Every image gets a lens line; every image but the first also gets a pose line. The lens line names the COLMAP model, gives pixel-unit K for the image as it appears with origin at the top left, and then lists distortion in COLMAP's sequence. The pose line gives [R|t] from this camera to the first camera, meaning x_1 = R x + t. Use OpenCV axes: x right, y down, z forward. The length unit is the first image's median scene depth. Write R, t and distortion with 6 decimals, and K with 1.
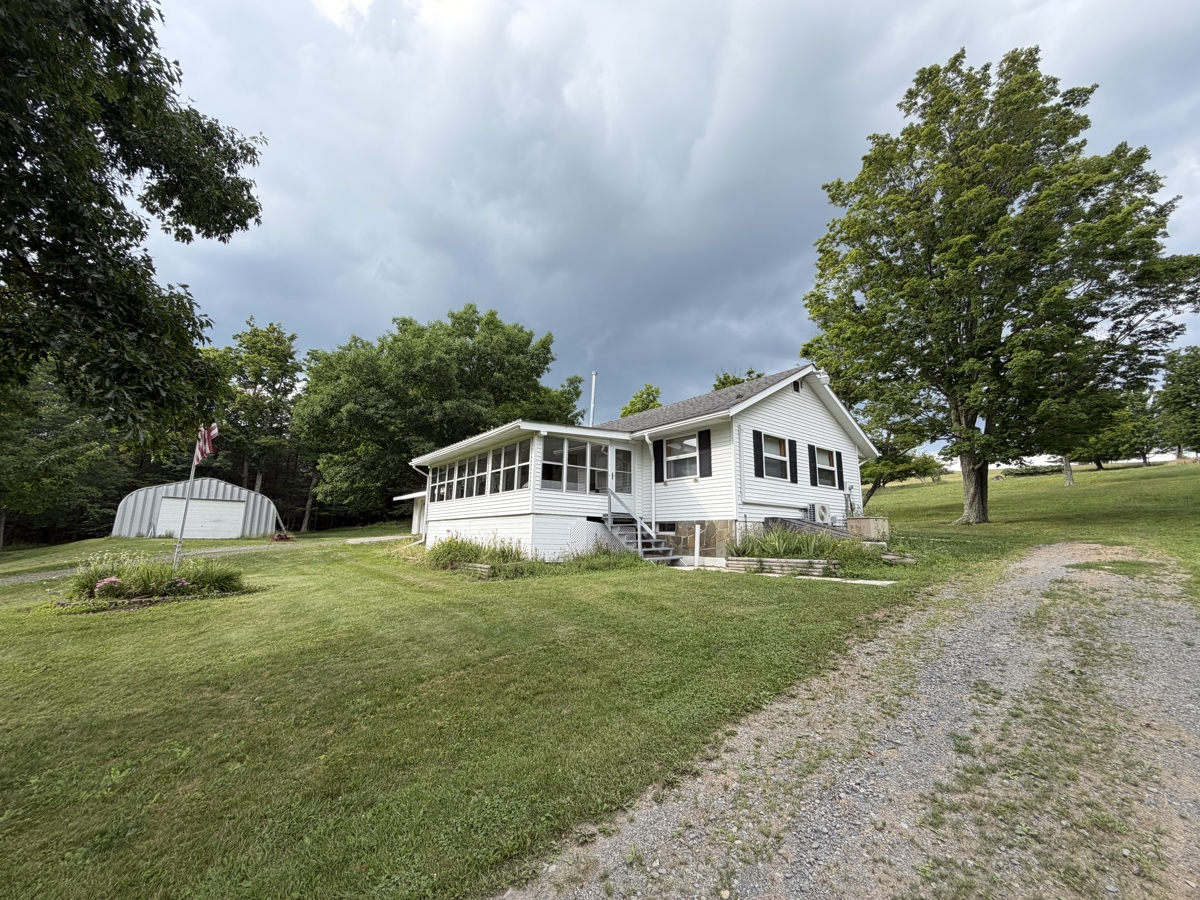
lens RADIAL K [[476.3, 0, 598.3], [0, 476.3, 451.9], [0, 0, 1]] dist [0.000250, 0.000056]
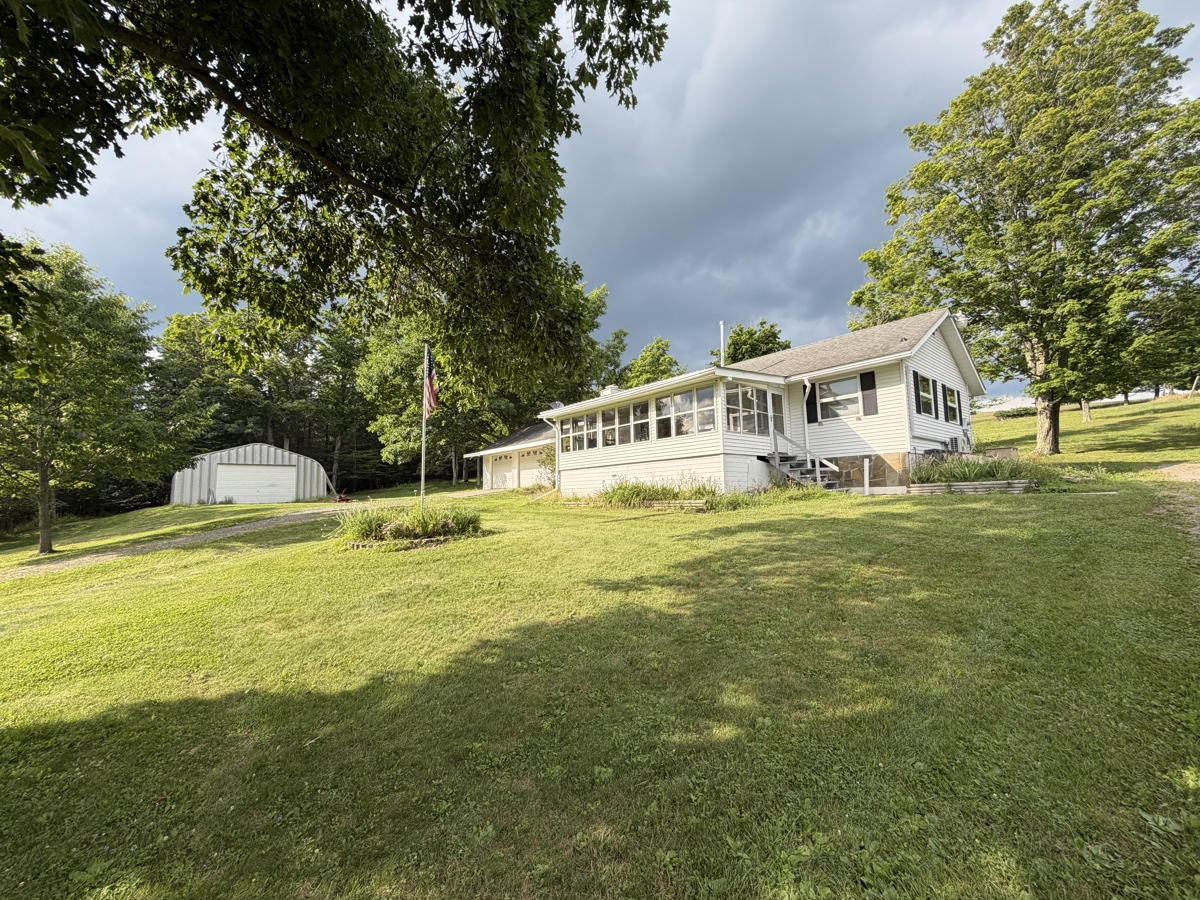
lens RADIAL K [[476.3, 0, 602.2], [0, 476.3, 450.7], [0, 0, 1]] dist [0.000250, 0.000056]
pose [[0.998506, -0.036057, 0.041056, -0.312281], [0.032325, 0.995578, 0.088198, 0.012383], [-0.044055, -0.086739, 0.995257, -0.047966]]
